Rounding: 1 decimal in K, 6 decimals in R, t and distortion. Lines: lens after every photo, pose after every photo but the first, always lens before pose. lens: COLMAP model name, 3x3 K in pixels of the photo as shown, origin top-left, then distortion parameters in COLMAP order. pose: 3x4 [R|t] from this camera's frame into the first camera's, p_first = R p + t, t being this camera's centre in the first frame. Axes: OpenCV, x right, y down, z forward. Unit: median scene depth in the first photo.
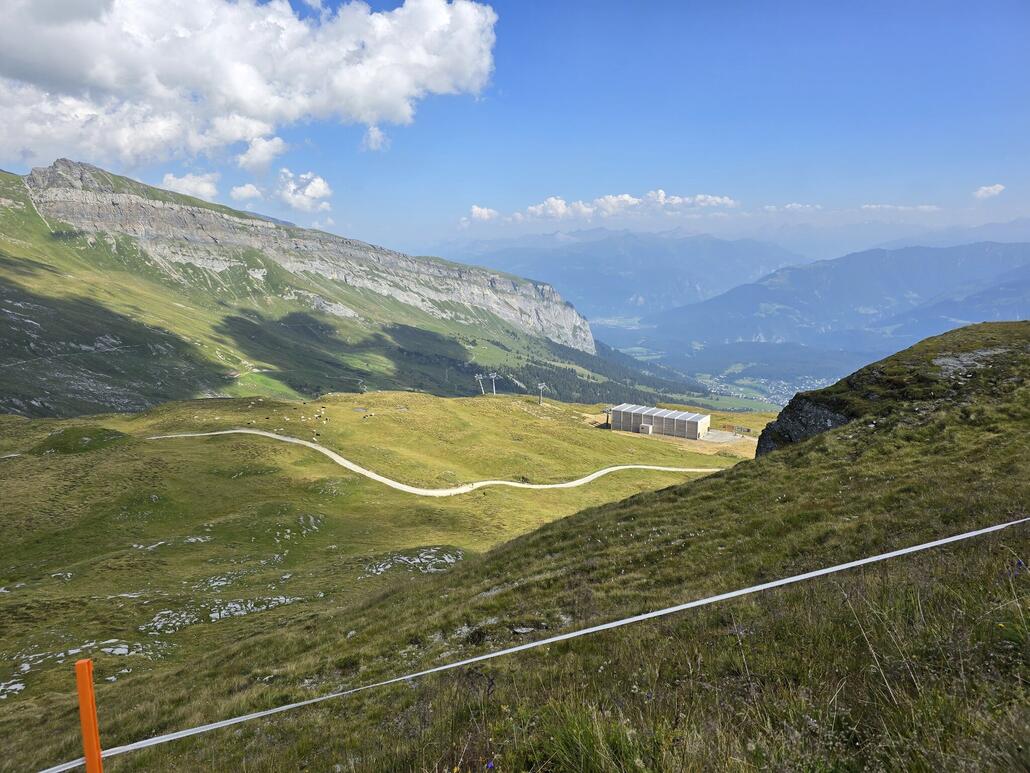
lens RADIAL K [[687.9, 0, 512.6], [0, 687.9, 384.9], [0, 0, 1]] dist [0.066750, -0.059599]
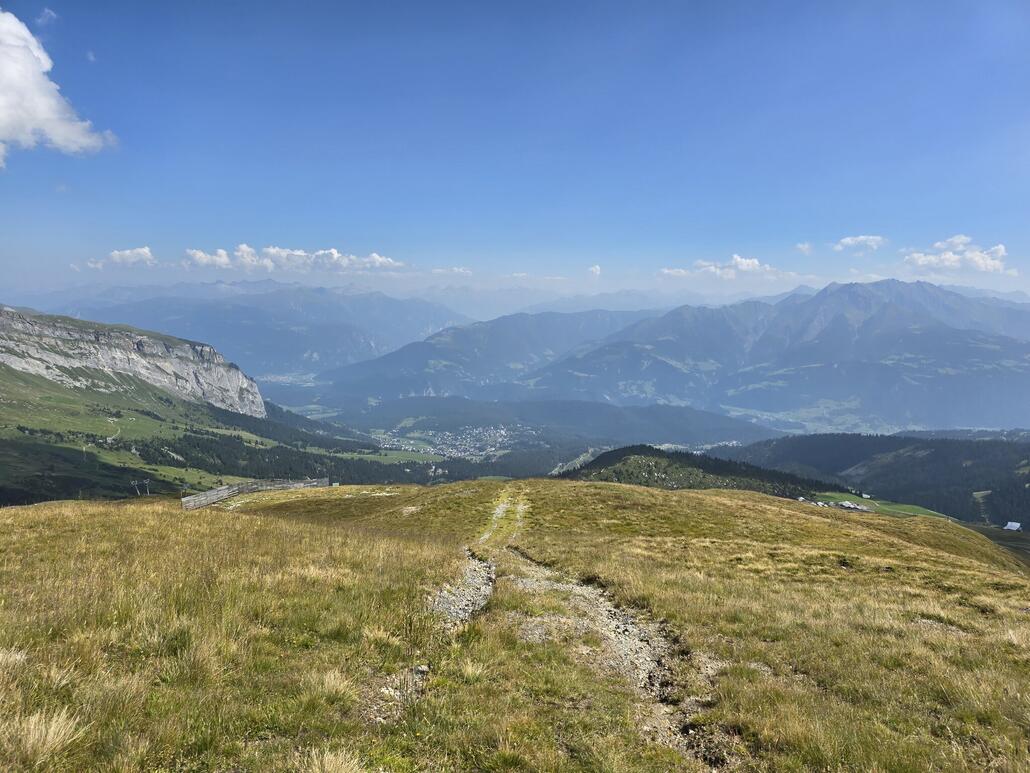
lens RADIAL K [[687.9, 0, 535.8], [0, 687.9, 393.3], [0, 0, 1]] dist [0.066750, -0.059599]
pose [[0.883922, -0.032312, 0.466517, 0.001624], [0.062138, 0.996879, -0.048687, -0.008026], [-0.463488, 0.072024, 0.883171, -0.070719]]
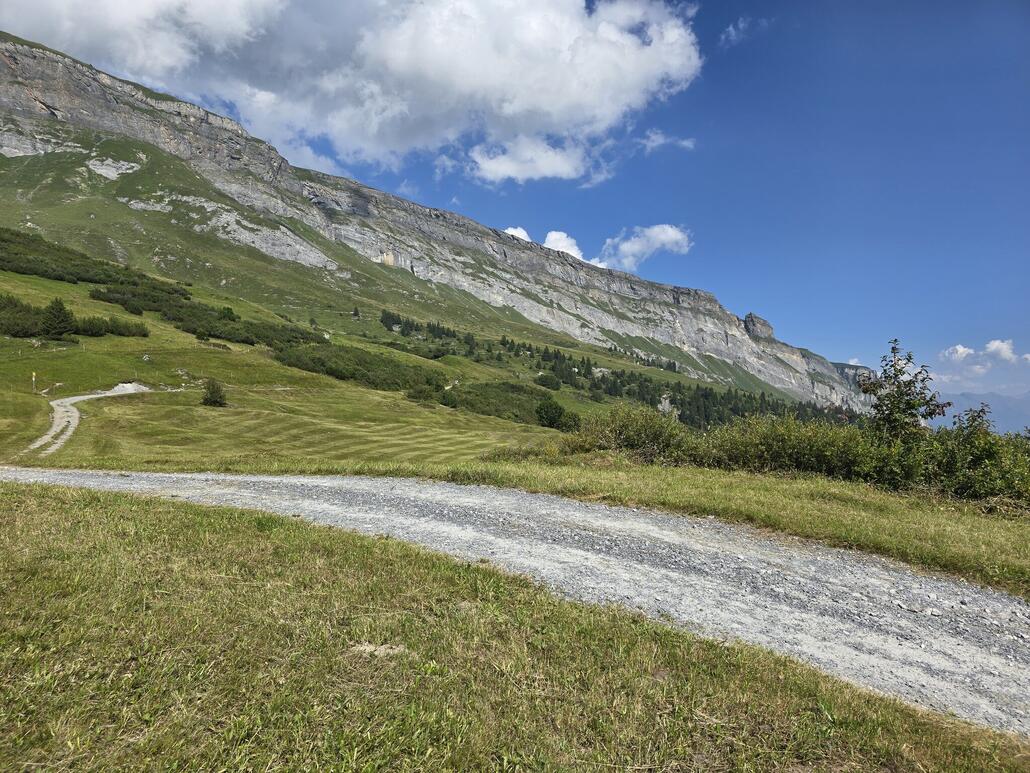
lens RADIAL K [[687.9, 0, 512.0], [0, 687.9, 393.3], [0, 0, 1]] dist [0.066750, -0.059599]
pose [[0.922055, -0.028330, -0.386020, 0.006803], [-0.068246, 0.969794, -0.234186, 0.037805], [0.380994, 0.242277, 0.892270, 0.560017]]
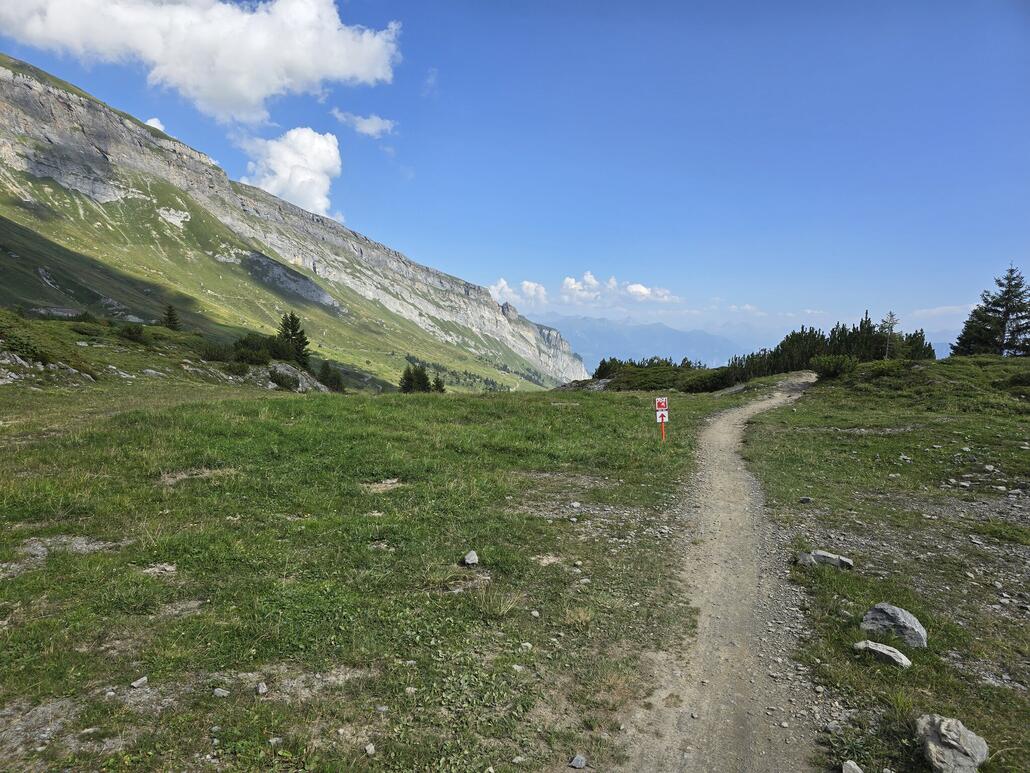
lens RADIAL K [[687.9, 0, 523.6], [0, 687.9, 406.5], [0, 0, 1]] dist [0.066750, -0.059599]
pose [[0.993154, 0.055144, 0.102981, -0.092160], [-0.045614, 0.994649, -0.092701, 0.031699], [-0.107542, 0.087369, 0.990354, 0.292534]]
